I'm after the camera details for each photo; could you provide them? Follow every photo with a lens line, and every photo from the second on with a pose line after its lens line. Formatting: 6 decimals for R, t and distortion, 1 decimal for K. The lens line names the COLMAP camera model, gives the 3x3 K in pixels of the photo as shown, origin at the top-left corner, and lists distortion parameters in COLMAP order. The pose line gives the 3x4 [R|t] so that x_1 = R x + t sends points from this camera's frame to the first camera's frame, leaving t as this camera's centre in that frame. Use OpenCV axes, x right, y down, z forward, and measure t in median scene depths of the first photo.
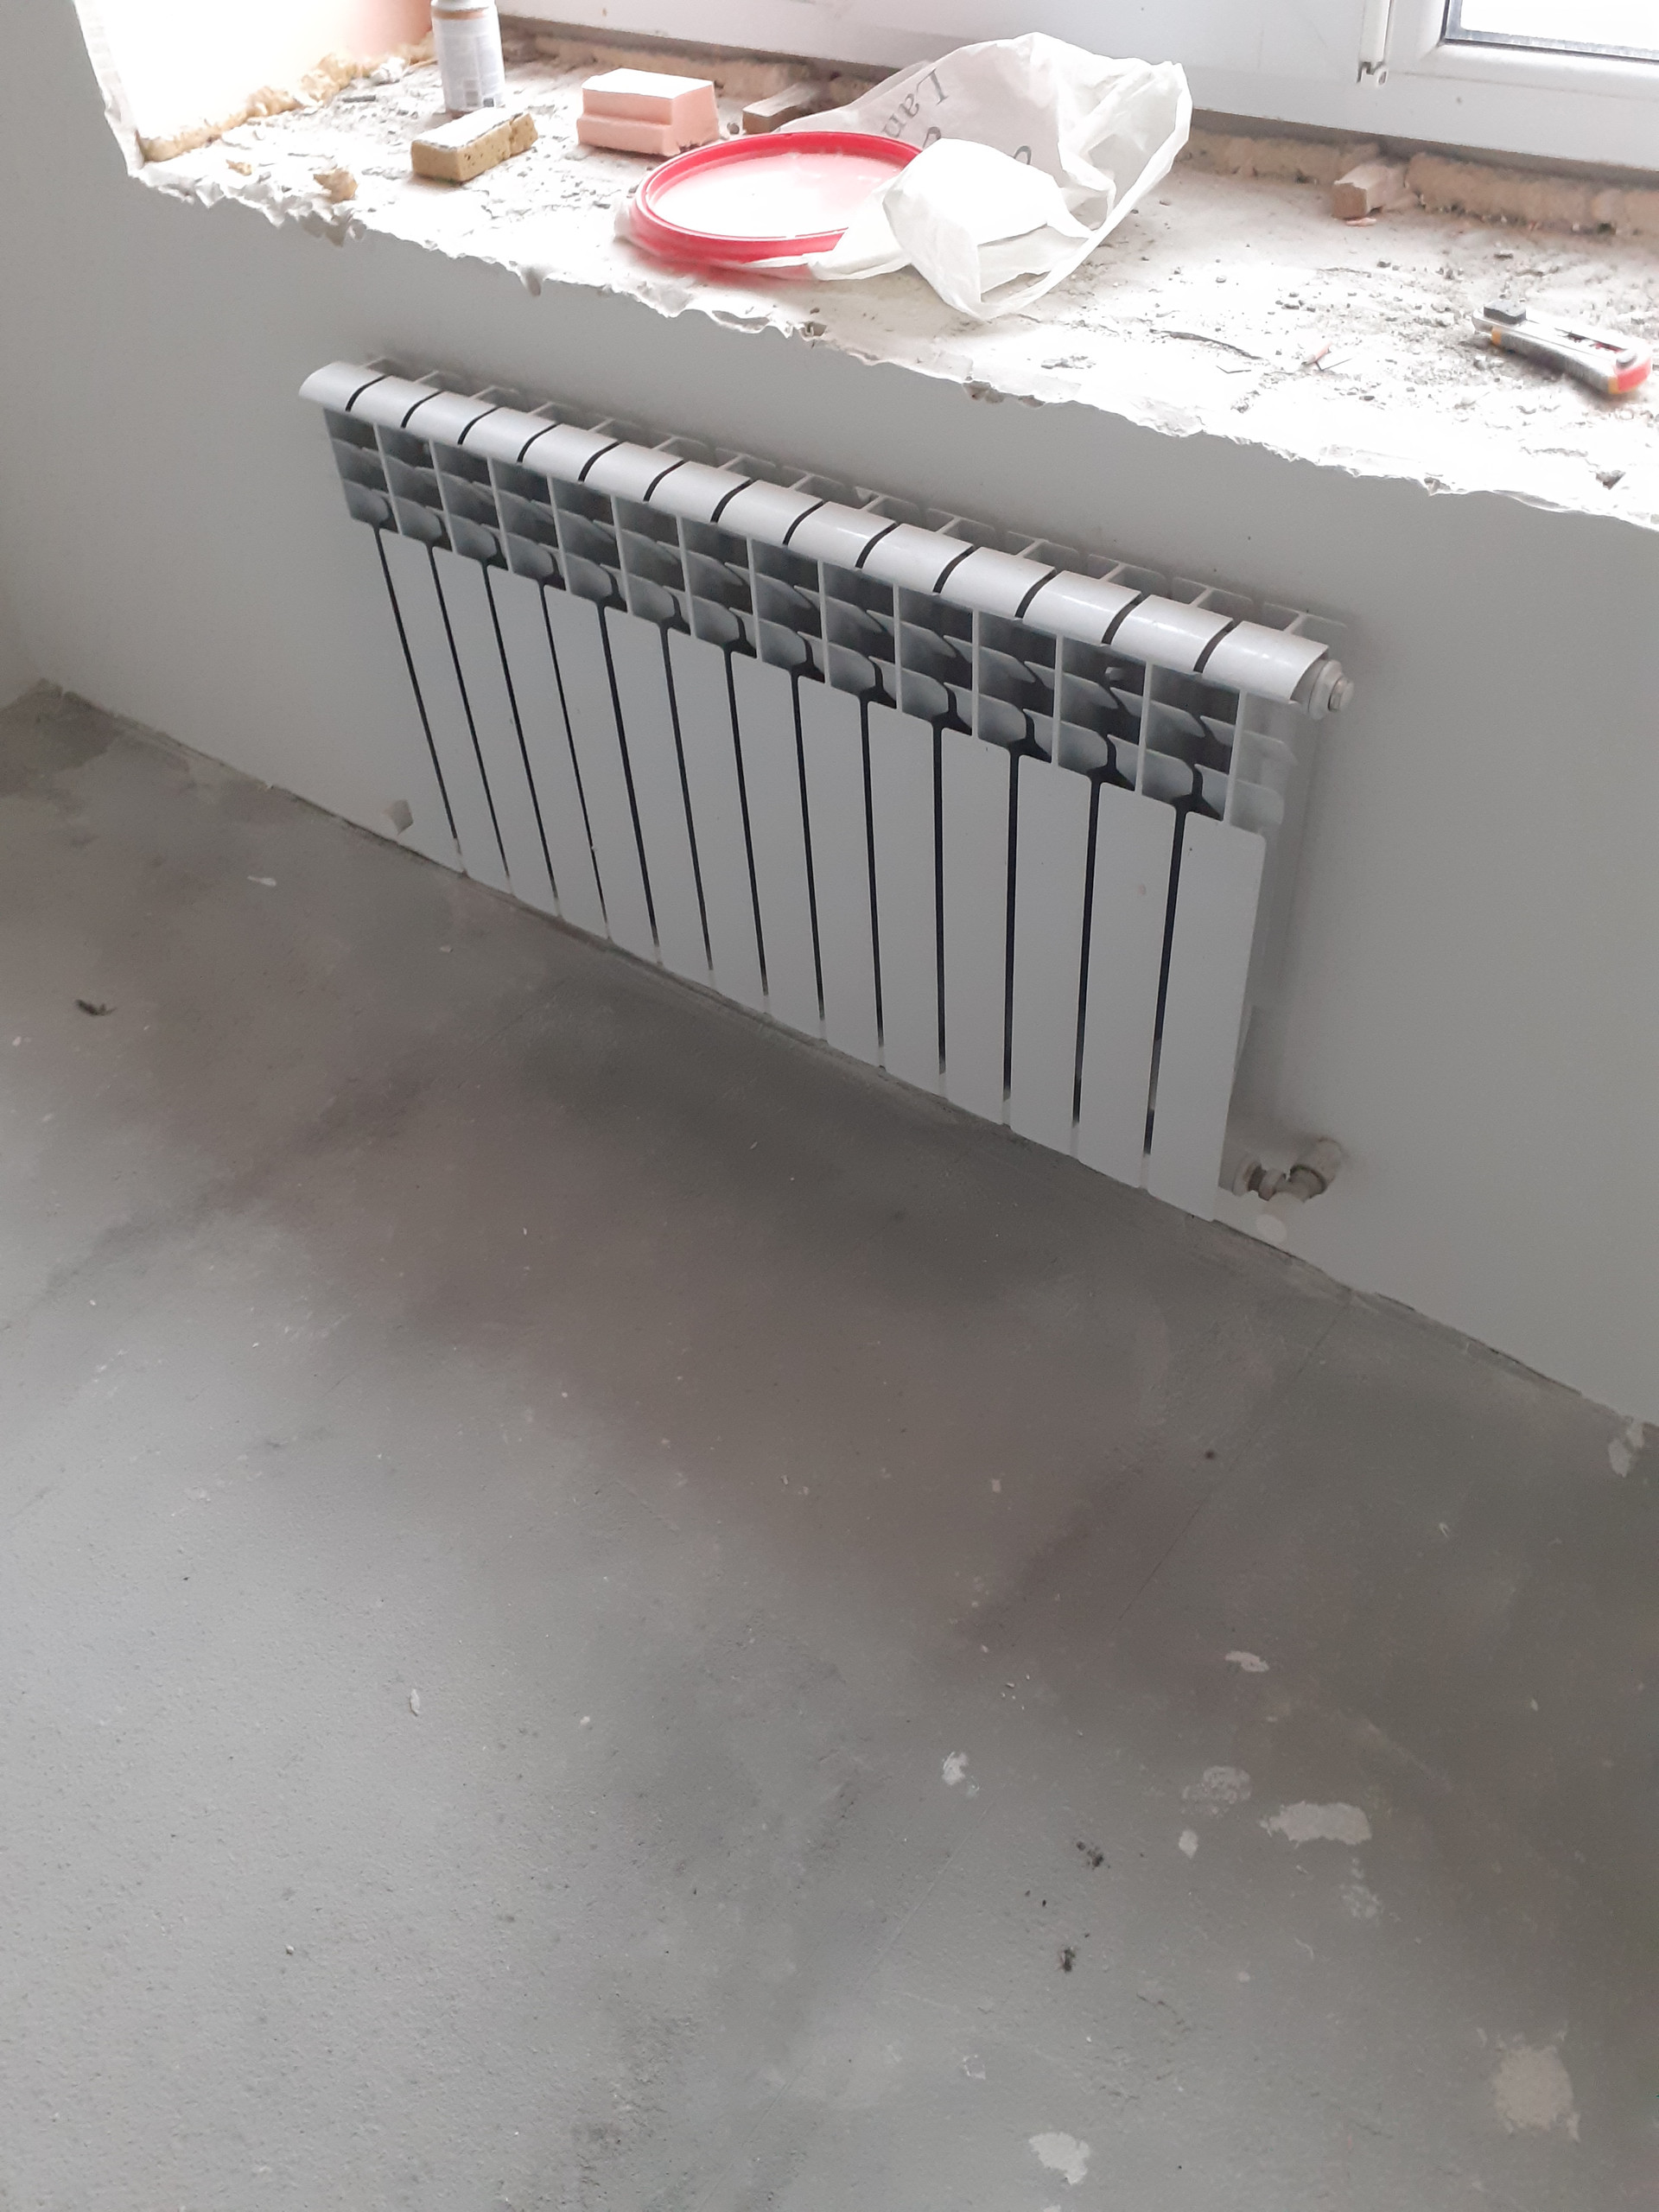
lens RADIAL K [[1771.8, 0, 829.5], [0, 1771.8, 1106.0], [0, 0, 1]] dist [0.012662, -0.005953]
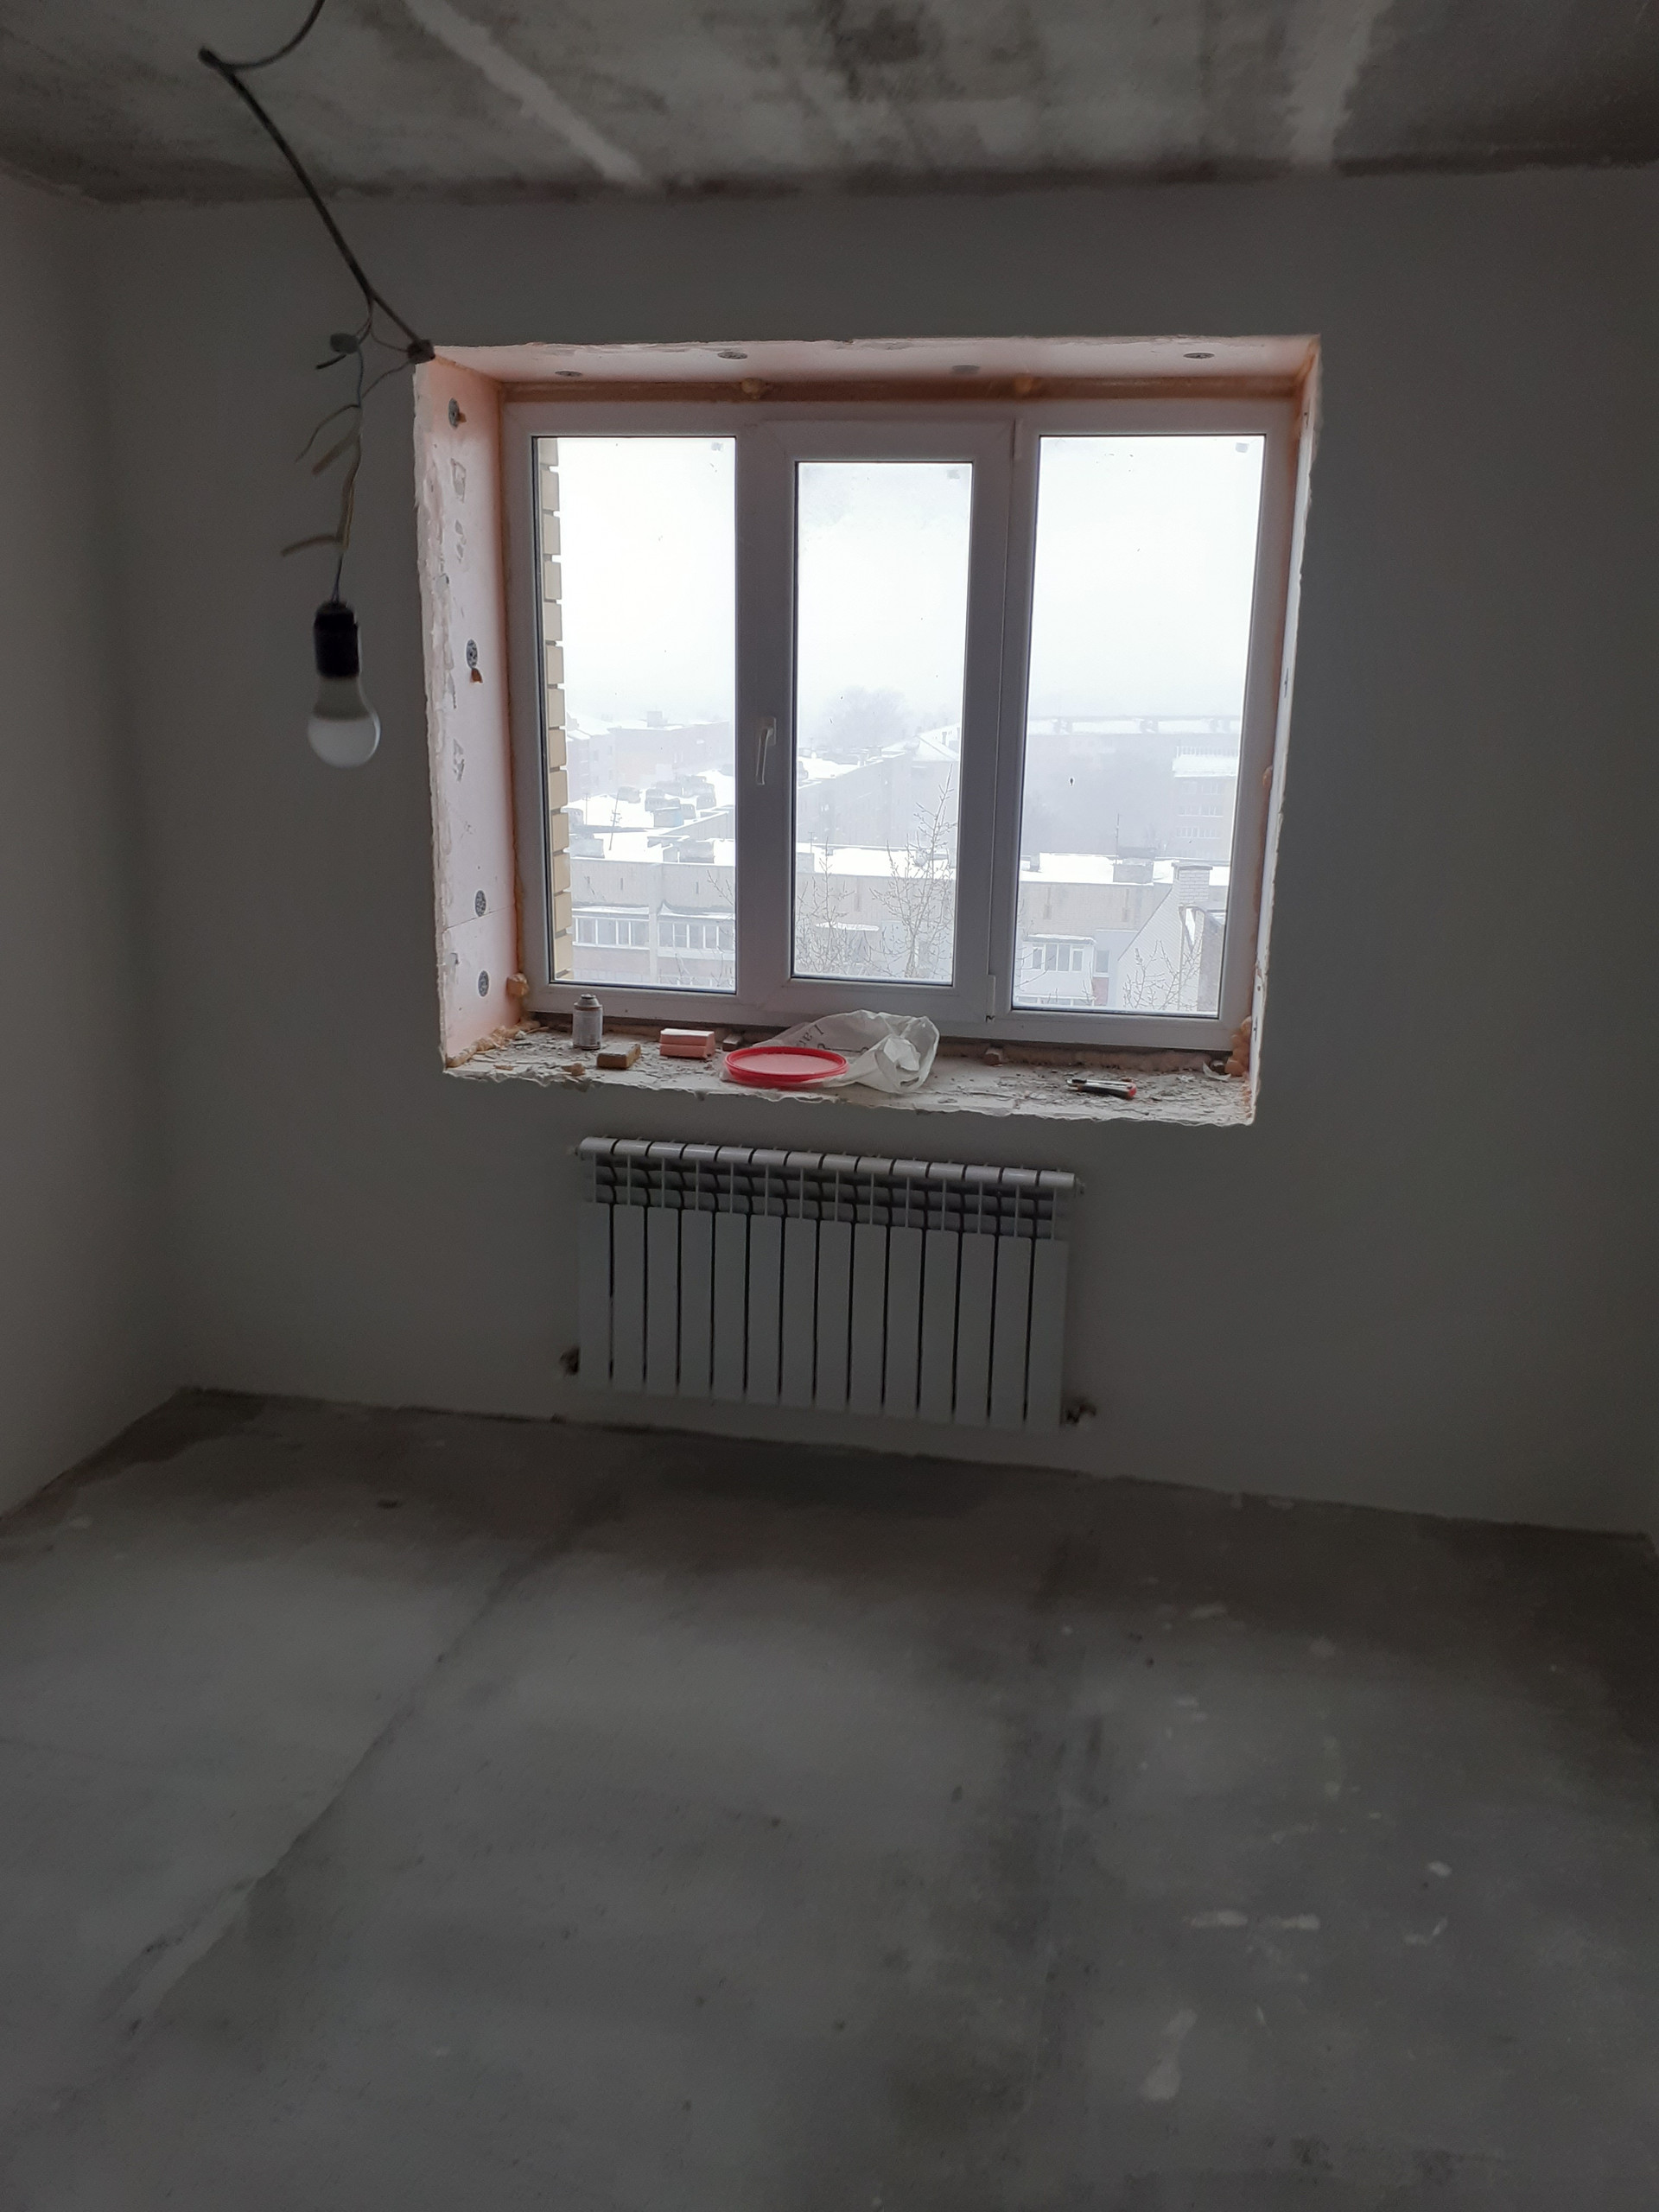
lens RADIAL K [[1734.9, 0, 829.5], [0, 1734.9, 1106.0], [0, 0, 1]] dist [0.130007, -0.000961]
pose [[0.894872, -0.024990, 0.445624, -1.135538], [0.249567, 0.855774, -0.453173, 0.707554], [-0.370029, 0.516745, 0.772045, -0.941375]]
